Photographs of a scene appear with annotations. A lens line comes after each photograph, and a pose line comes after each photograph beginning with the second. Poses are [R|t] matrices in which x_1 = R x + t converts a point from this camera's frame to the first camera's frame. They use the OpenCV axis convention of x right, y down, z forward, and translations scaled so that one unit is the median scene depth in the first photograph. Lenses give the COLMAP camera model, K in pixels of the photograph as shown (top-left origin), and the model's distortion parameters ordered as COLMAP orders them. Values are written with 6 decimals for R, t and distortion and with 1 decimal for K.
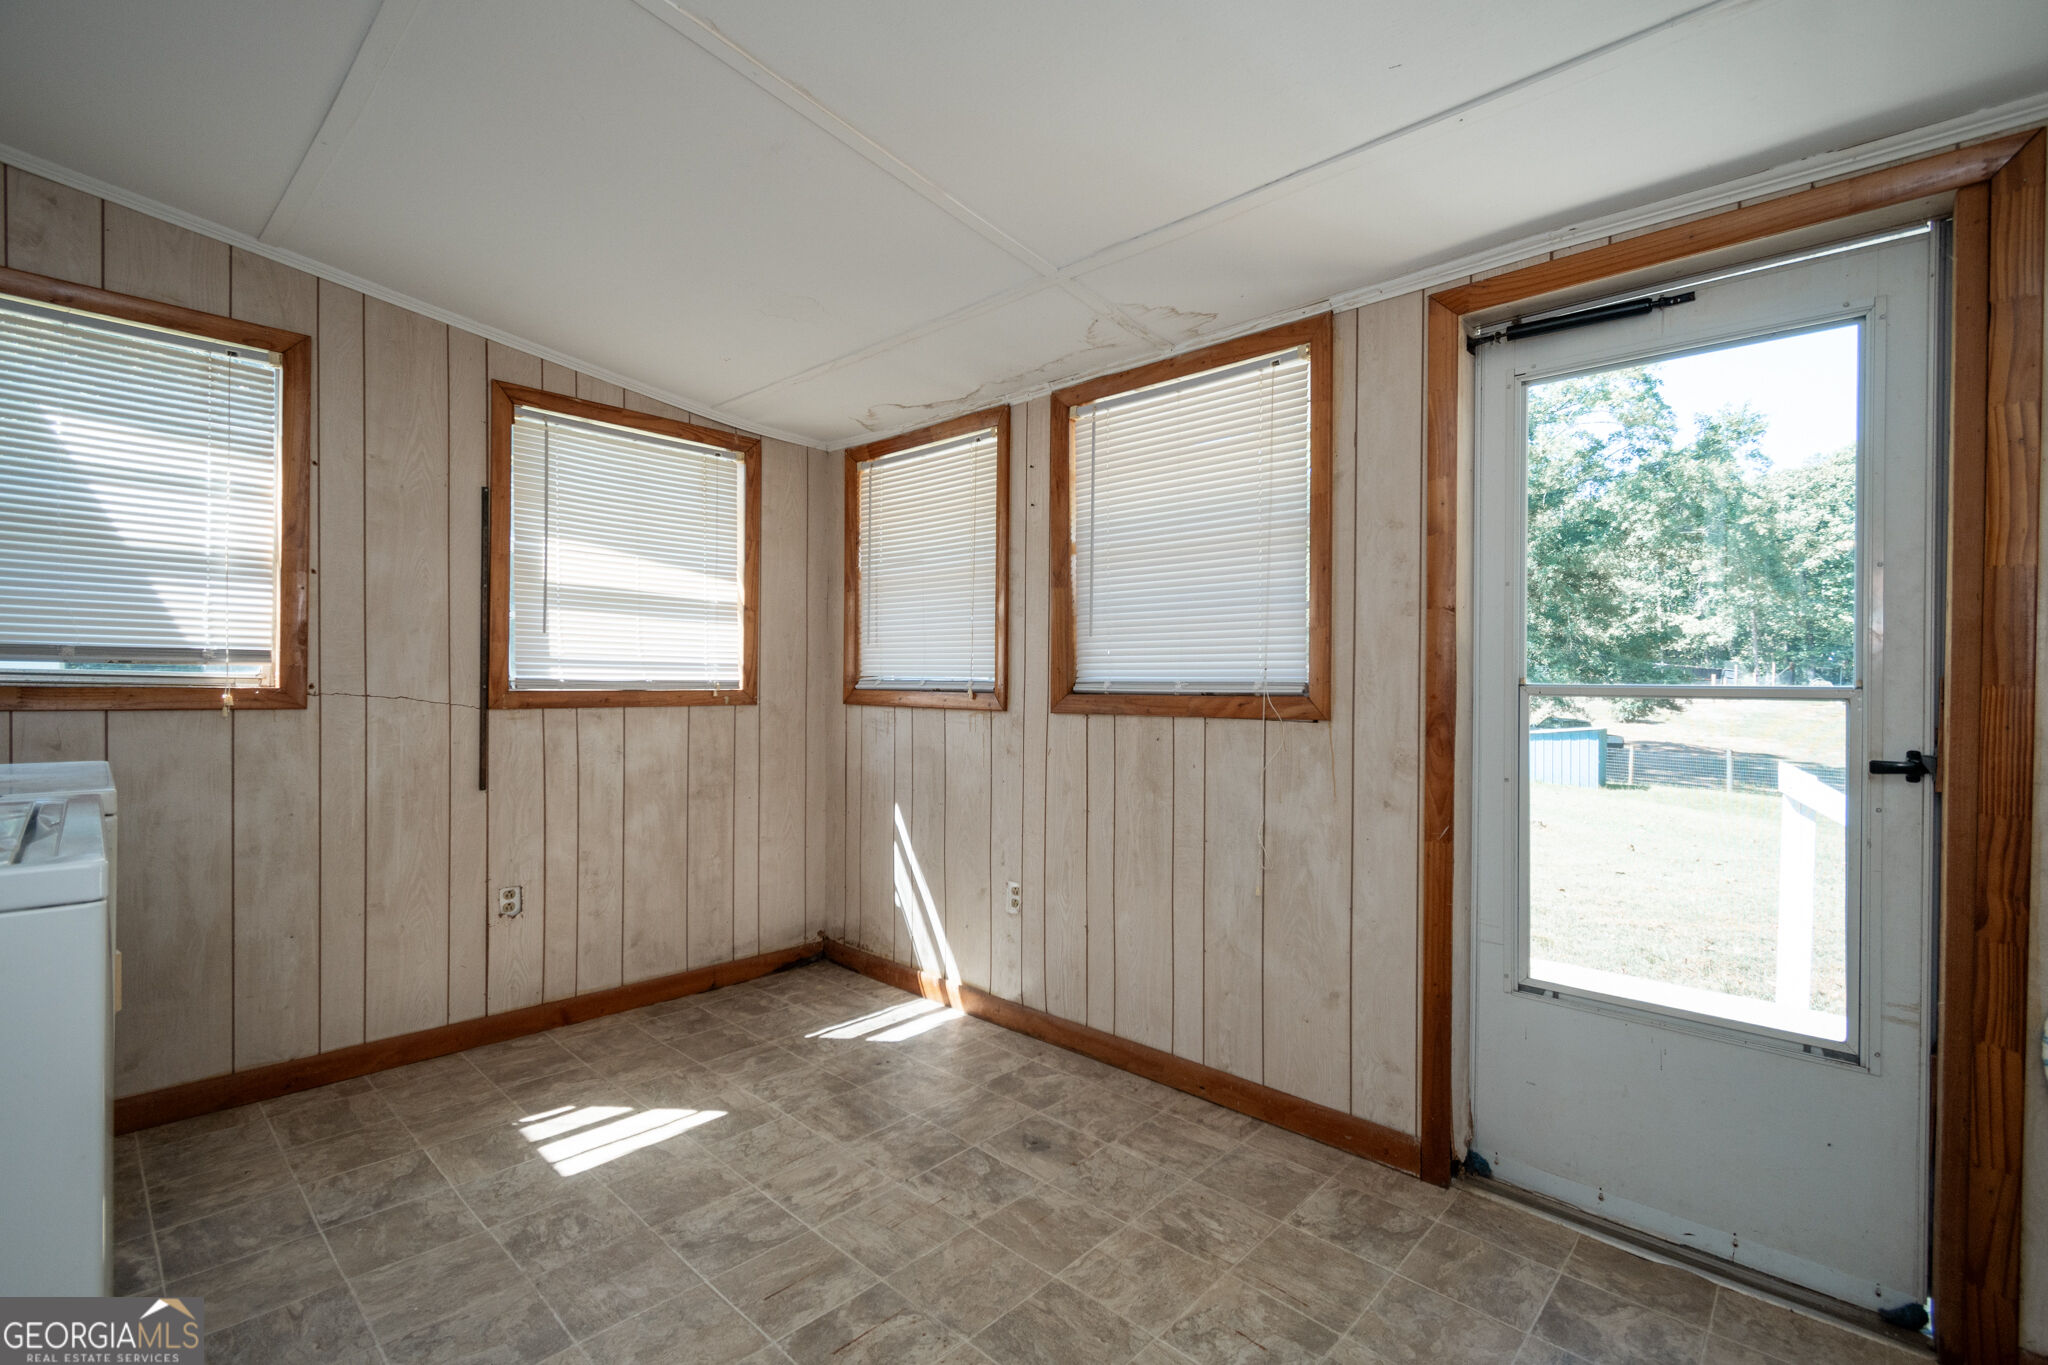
lens RADIAL K [[901.3, 0, 1027.4], [0, 901.3, 682.8], [0, 0, 1]] dist [0.007392, -0.007237]
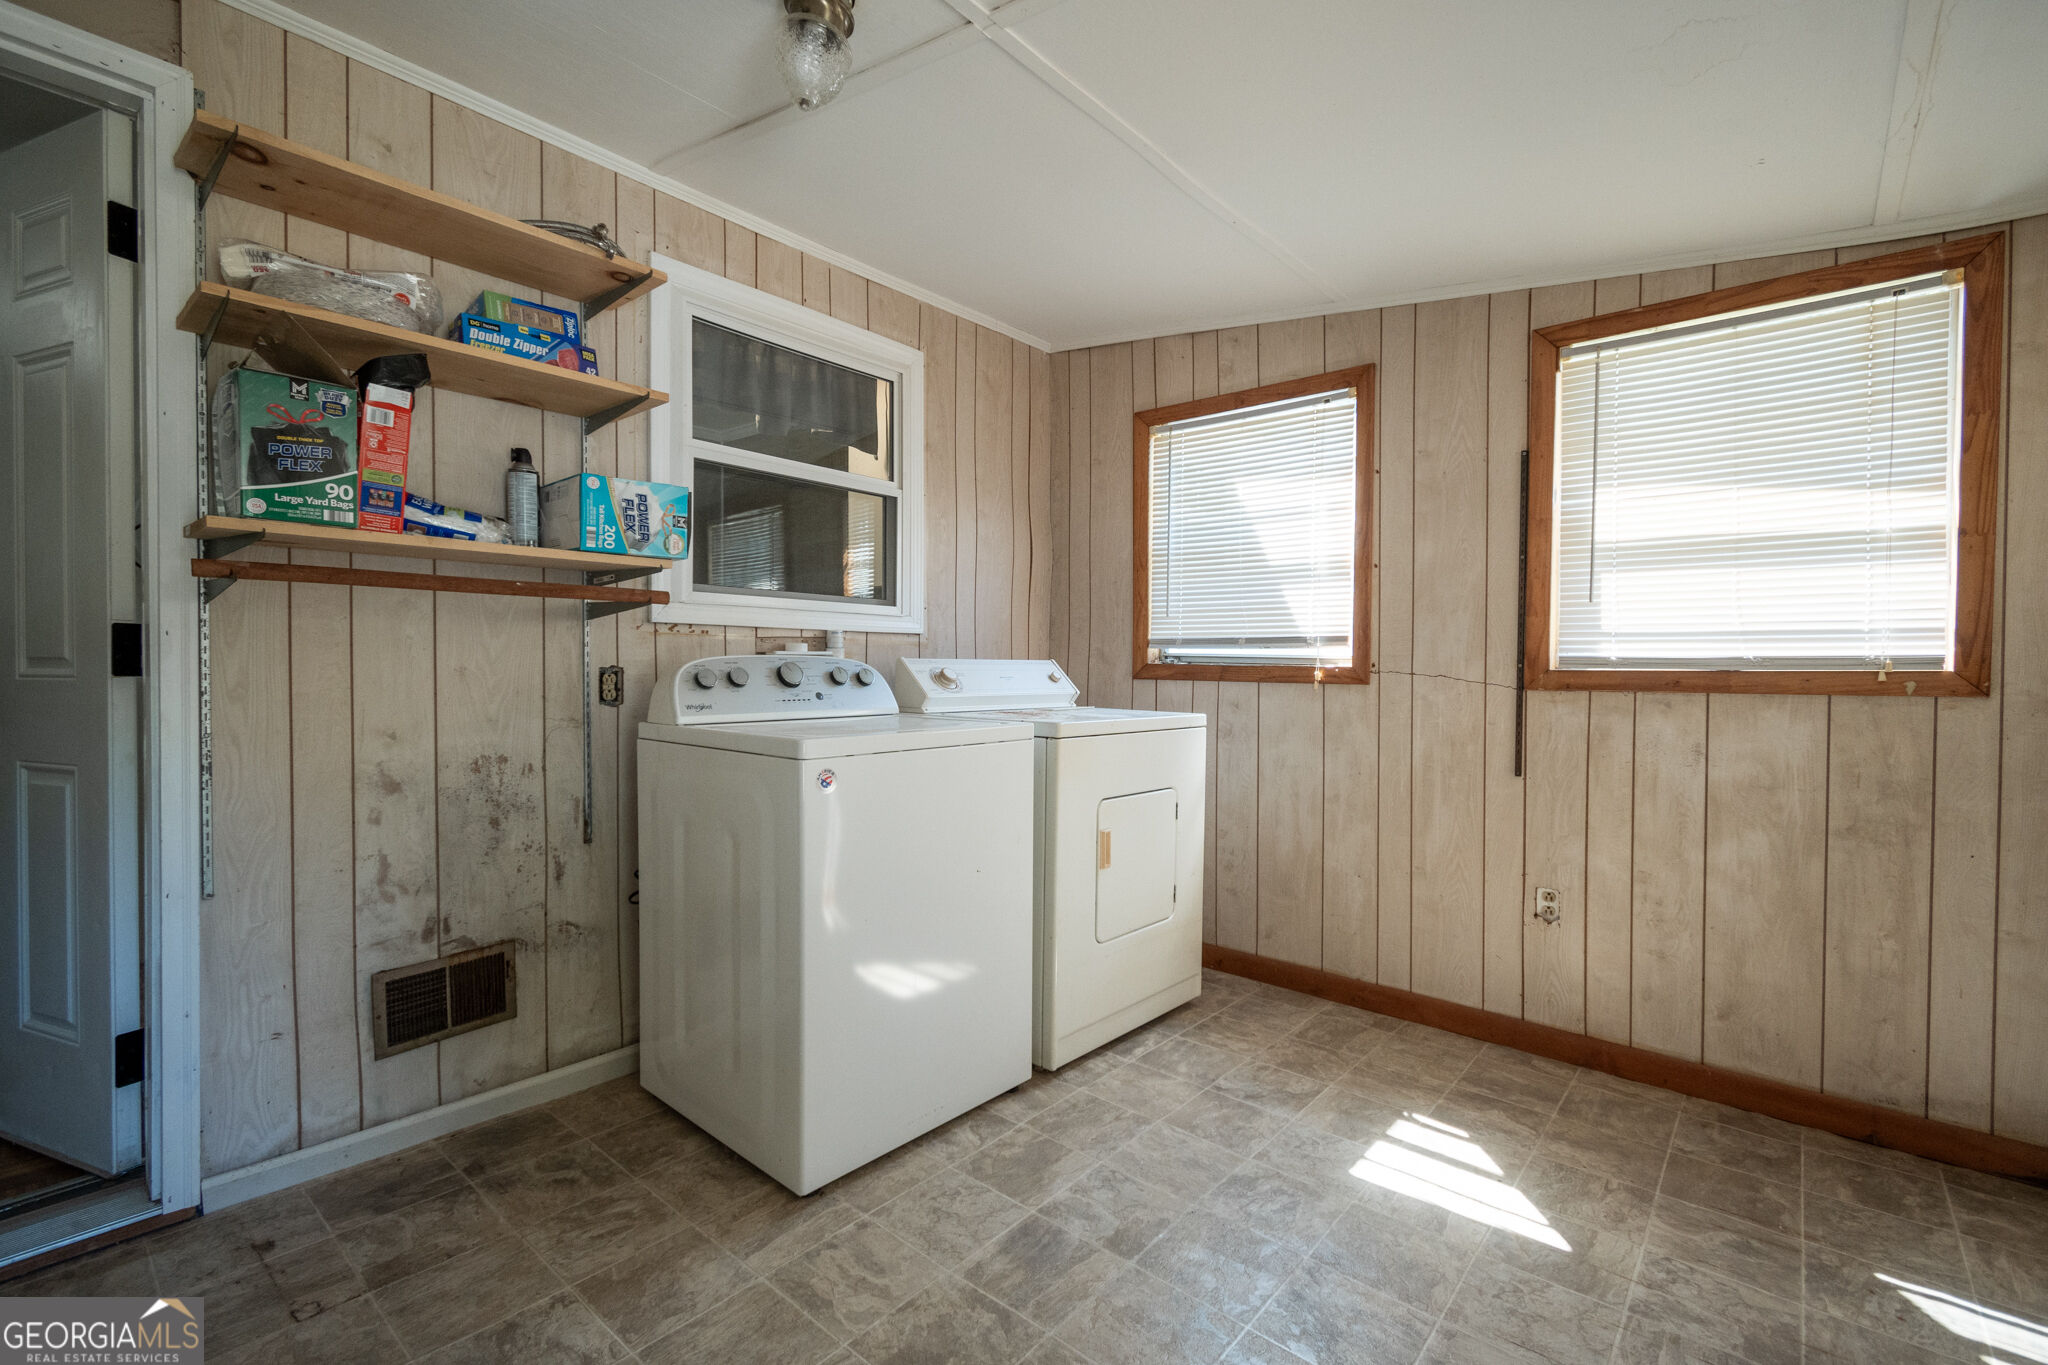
lens RADIAL K [[901.3, 0, 1027.4], [0, 901.3, 682.8], [0, 0, 1]] dist [0.007392, -0.007237]
pose [[0.033723, 0.009190, -0.999389, 0.316981], [-0.006069, 0.999941, 0.008990, 0.017143], [0.999413, 0.005762, 0.033777, 0.466357]]
